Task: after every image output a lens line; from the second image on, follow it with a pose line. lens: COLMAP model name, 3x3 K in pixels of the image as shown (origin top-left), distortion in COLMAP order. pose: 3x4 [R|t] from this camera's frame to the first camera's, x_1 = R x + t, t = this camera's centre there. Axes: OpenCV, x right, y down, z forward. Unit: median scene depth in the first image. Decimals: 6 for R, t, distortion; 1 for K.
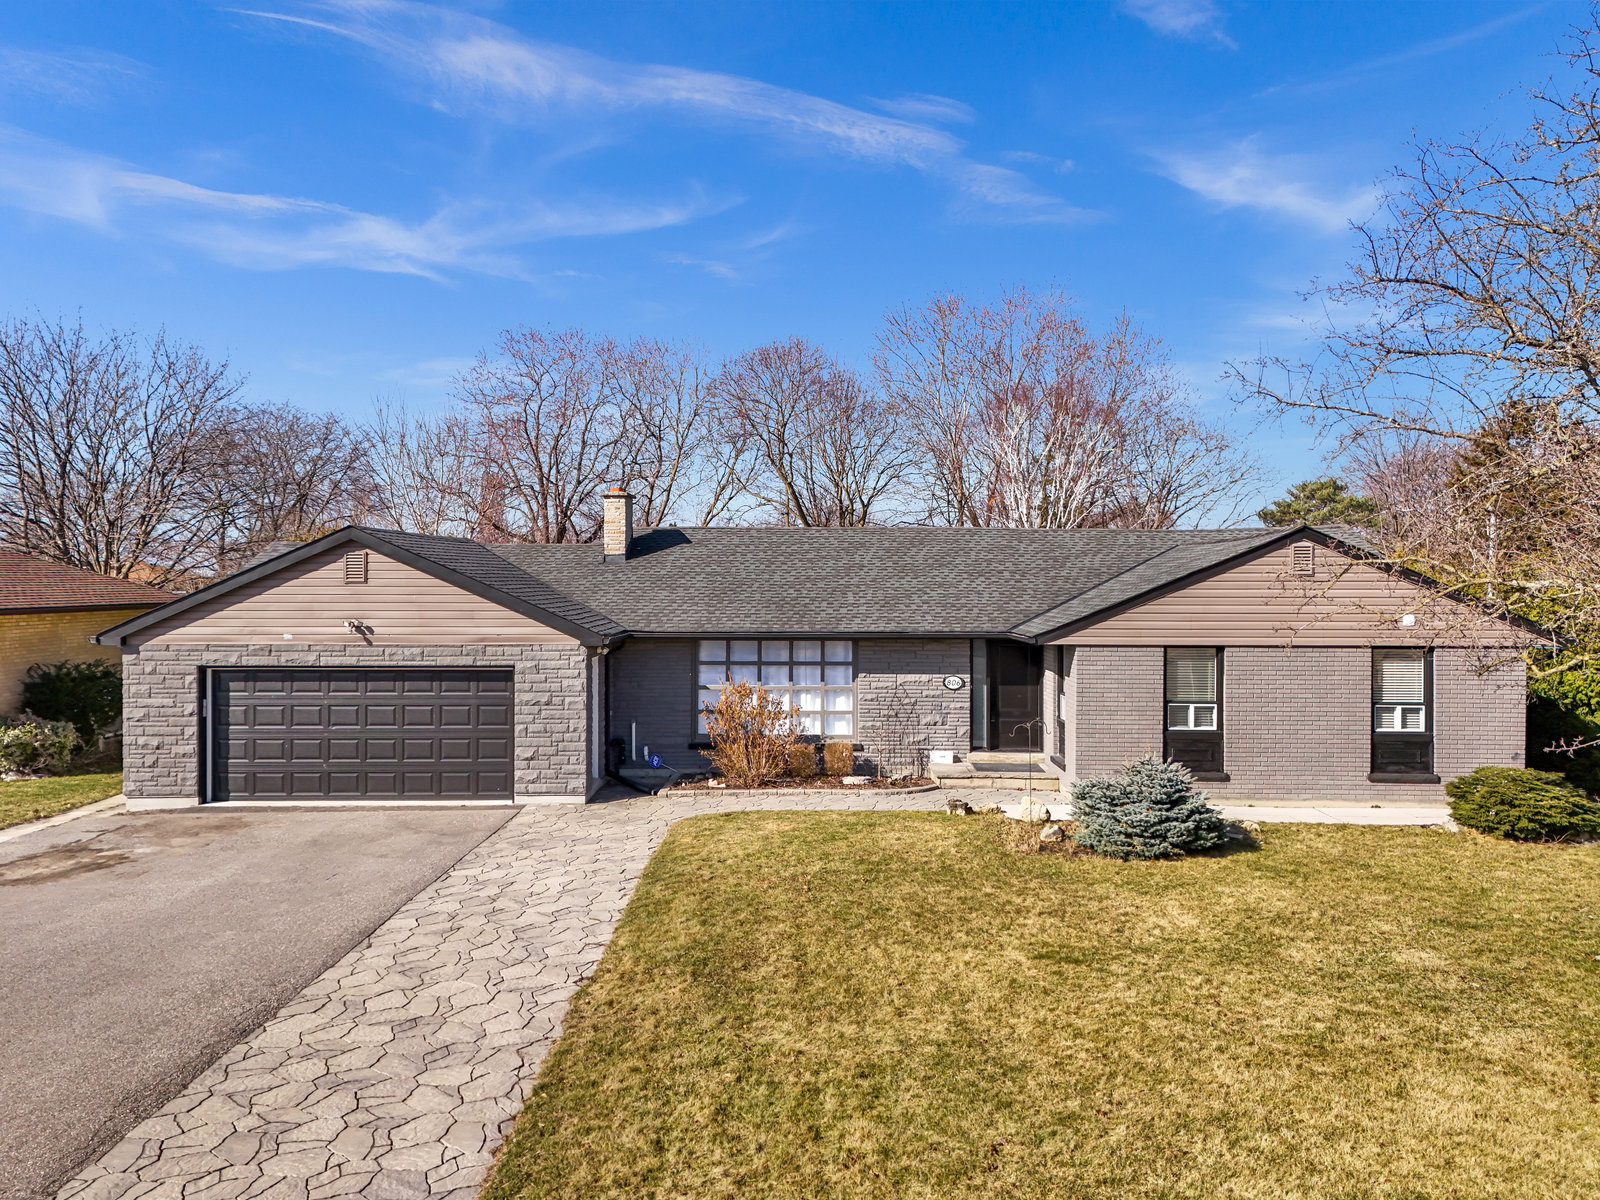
lens RADIAL K [[1169.6, 0, 805.2], [0, 1169.6, 601.0], [0, 0, 1]] dist [0.085933, -0.076459]
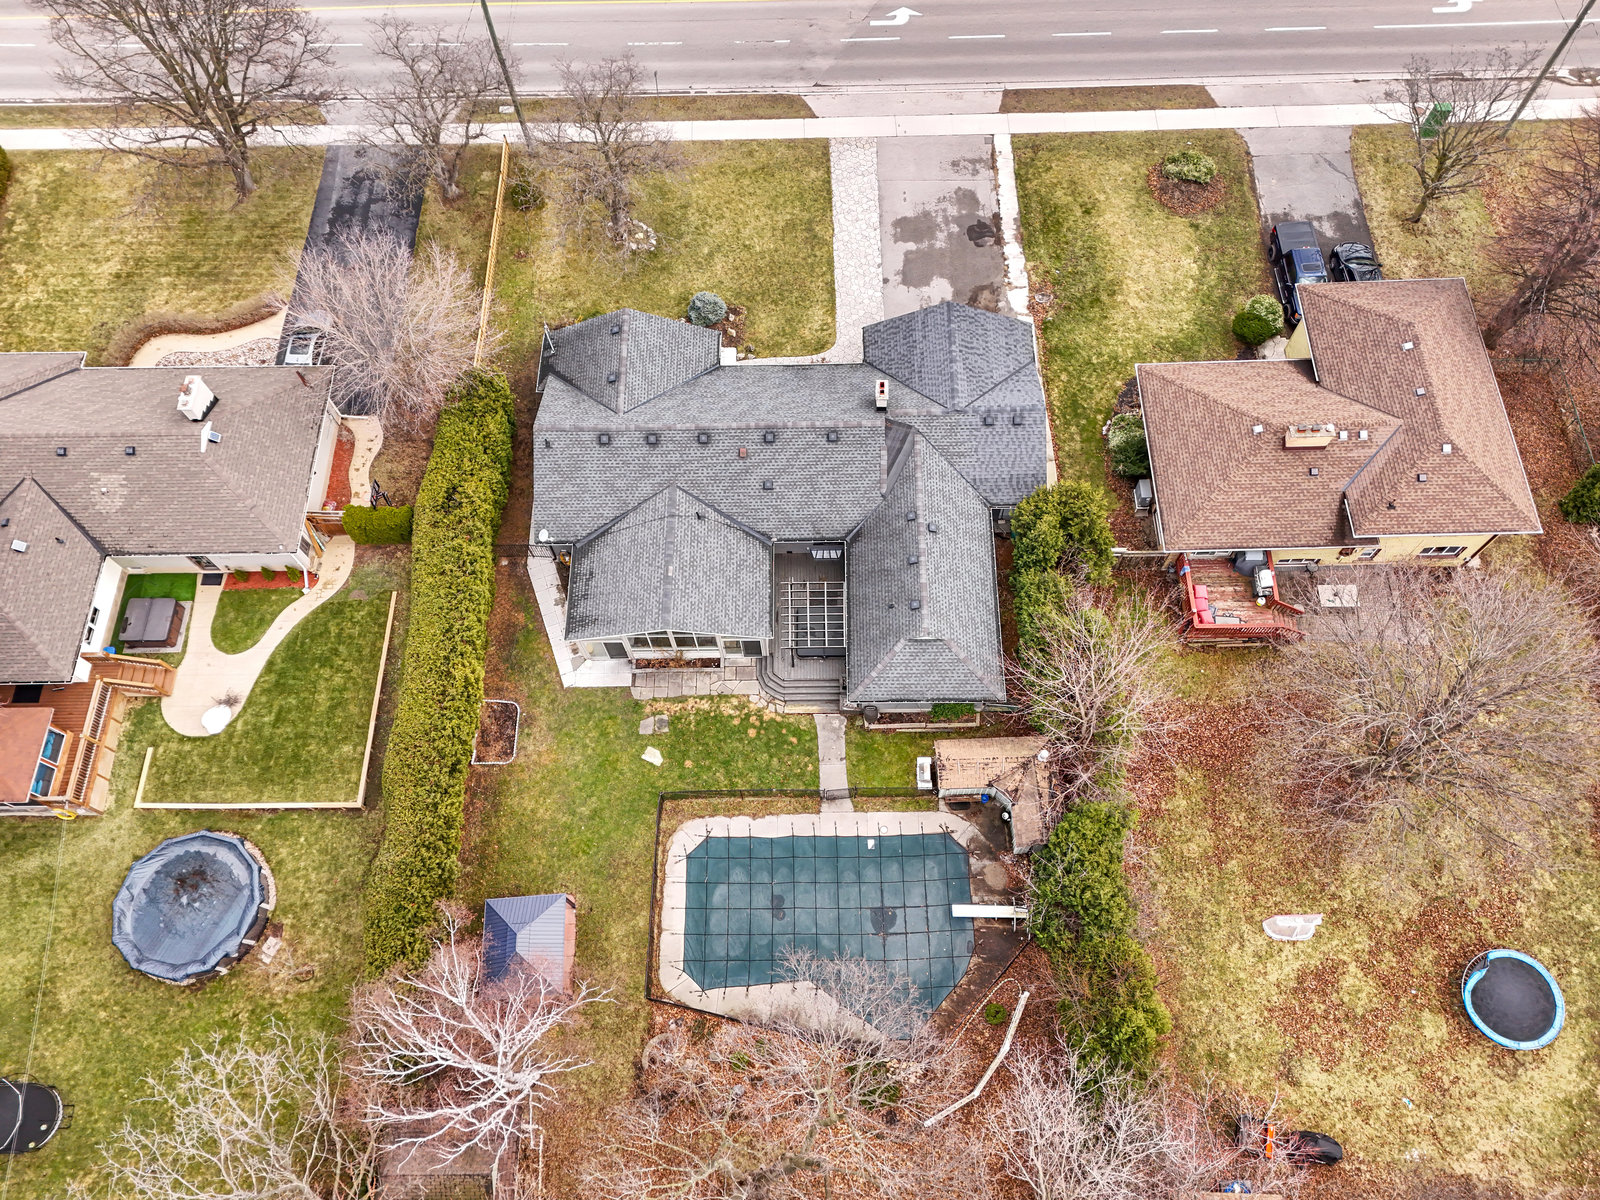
lens RADIAL K [[1169.6, 0, 804.8], [0, 1169.6, 593.3], [0, 0, 1]] dist [0.085933, -0.076459]
pose [[-0.999512, 0.021927, 0.022261, -0.074676], [0.029187, 0.400764, 0.915716, -2.422545], [0.011158, 0.915919, -0.401209, 2.790043]]
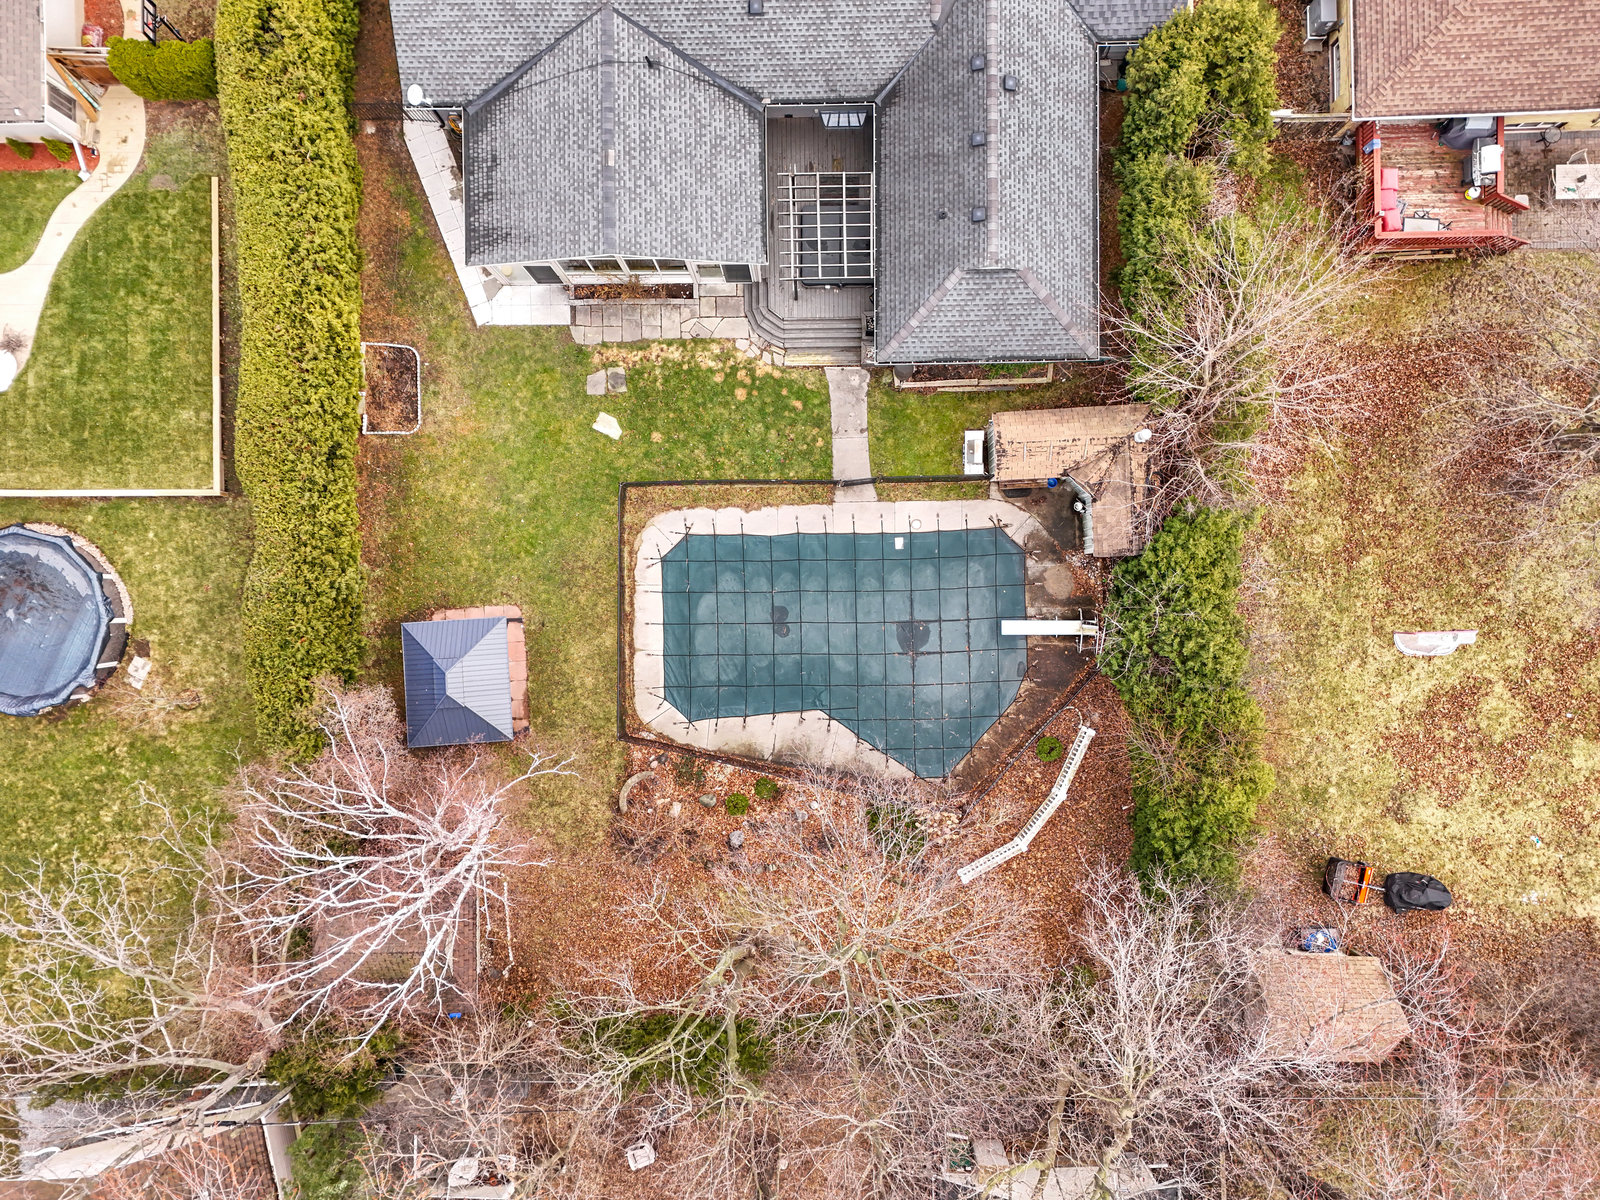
lens RADIAL K [[1169.6, 0, 801.6], [0, 1169.6, 606.2], [0, 0, 1]] dist [0.085933, -0.076459]
pose [[-0.999677, 0.019003, 0.016880, -0.015728], [0.016757, -0.006620, 0.999838, -1.813638], [0.019111, 0.999798, 0.006300, 2.349882]]
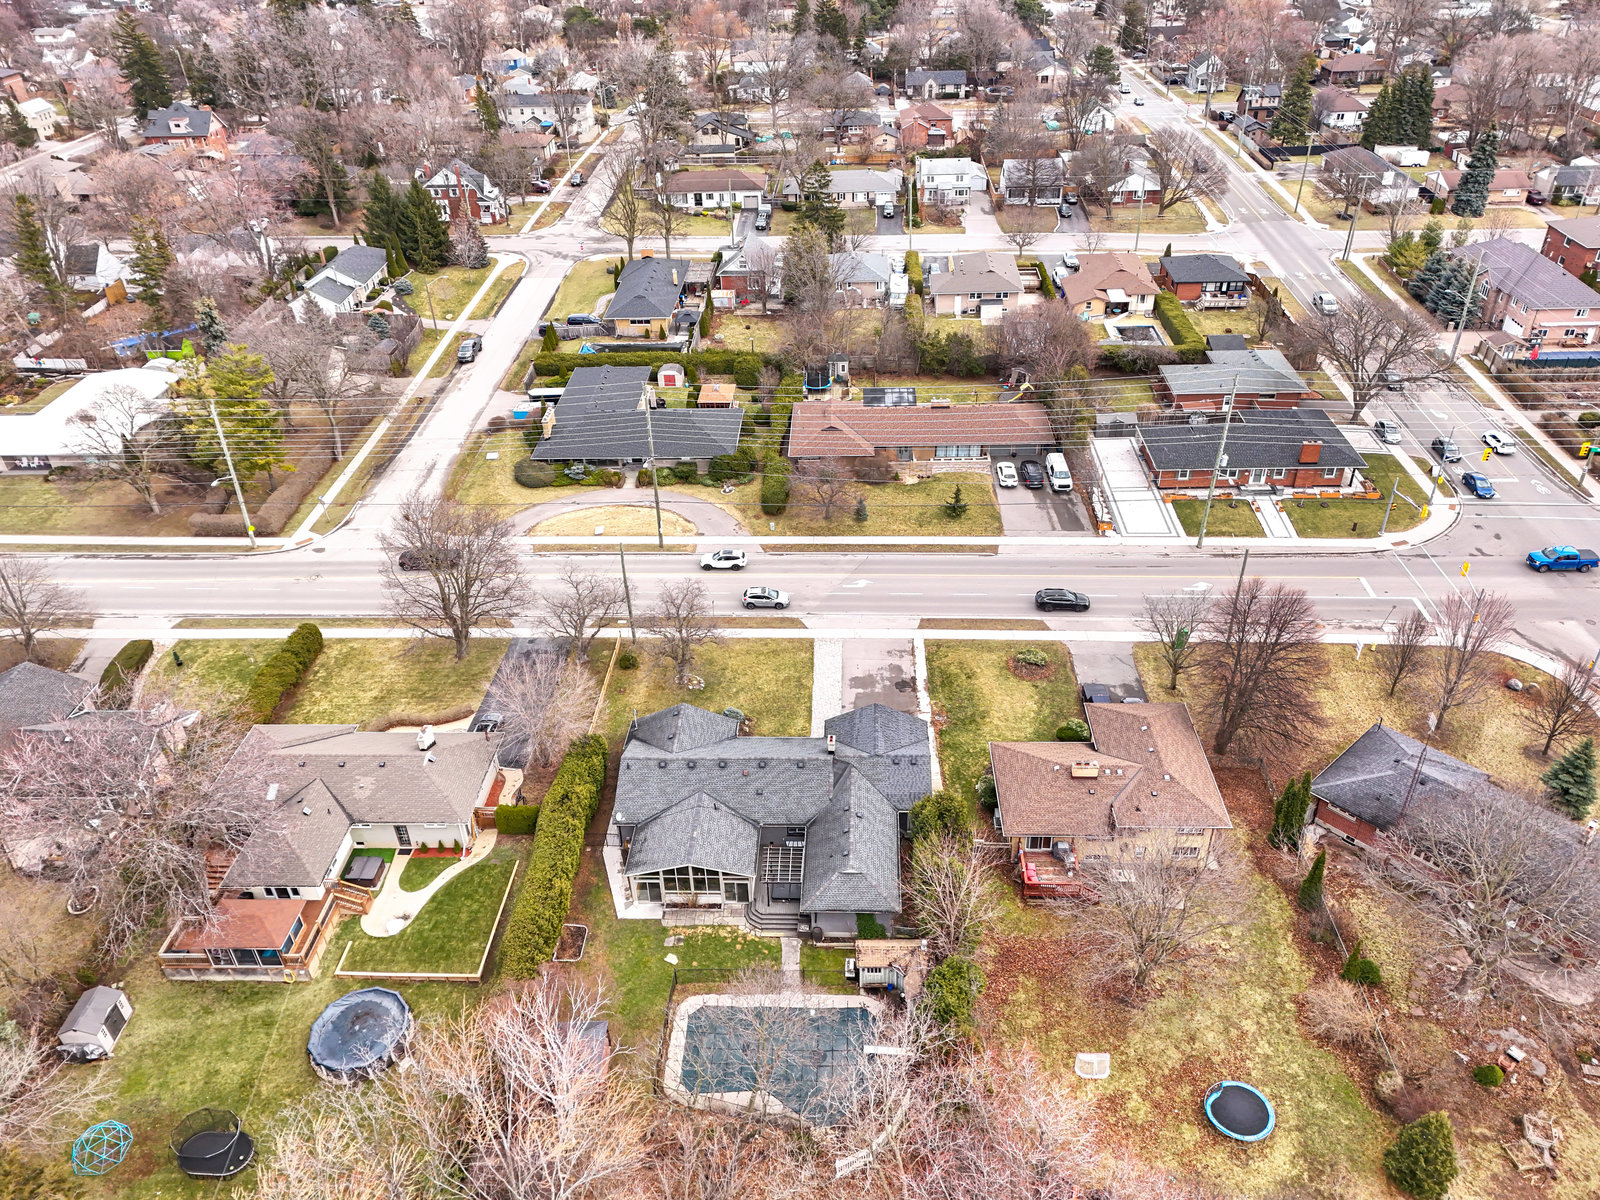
lens RADIAL K [[1169.6, 0, 803.5], [0, 1169.6, 585.1], [0, 0, 1]] dist [0.085933, -0.076459]
pose [[-0.998738, 0.008263, 0.049530, -0.325905], [0.034766, 0.825500, 0.563330, -3.168882], [-0.036232, 0.564341, -0.824746, 4.672311]]
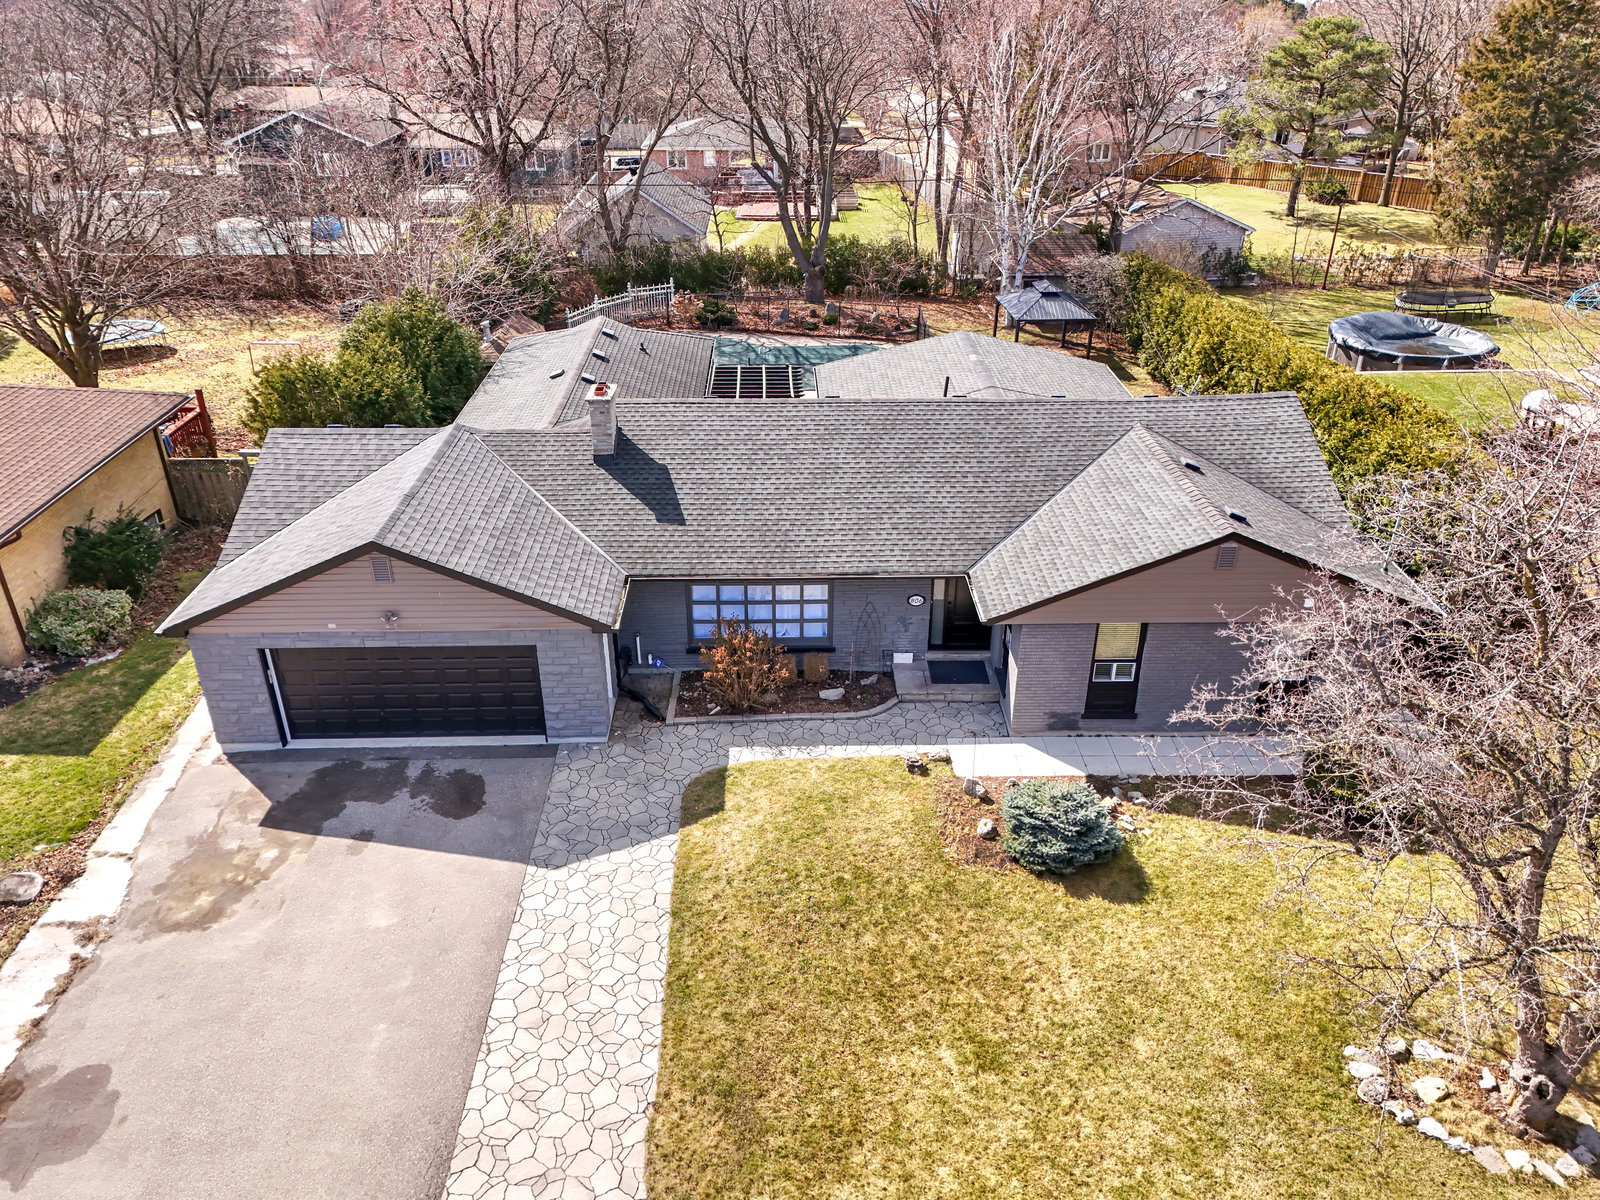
lens RADIAL K [[1169.6, 0, 806.5], [0, 1169.6, 591.9], [0, 0, 1]] dist [0.085933, -0.076459]
pose [[0.999418, -0.015594, 0.030350, -0.016570], [0.000247, 0.892754, 0.450545, -0.509002], [-0.034121, -0.450275, 0.892238, -0.011339]]
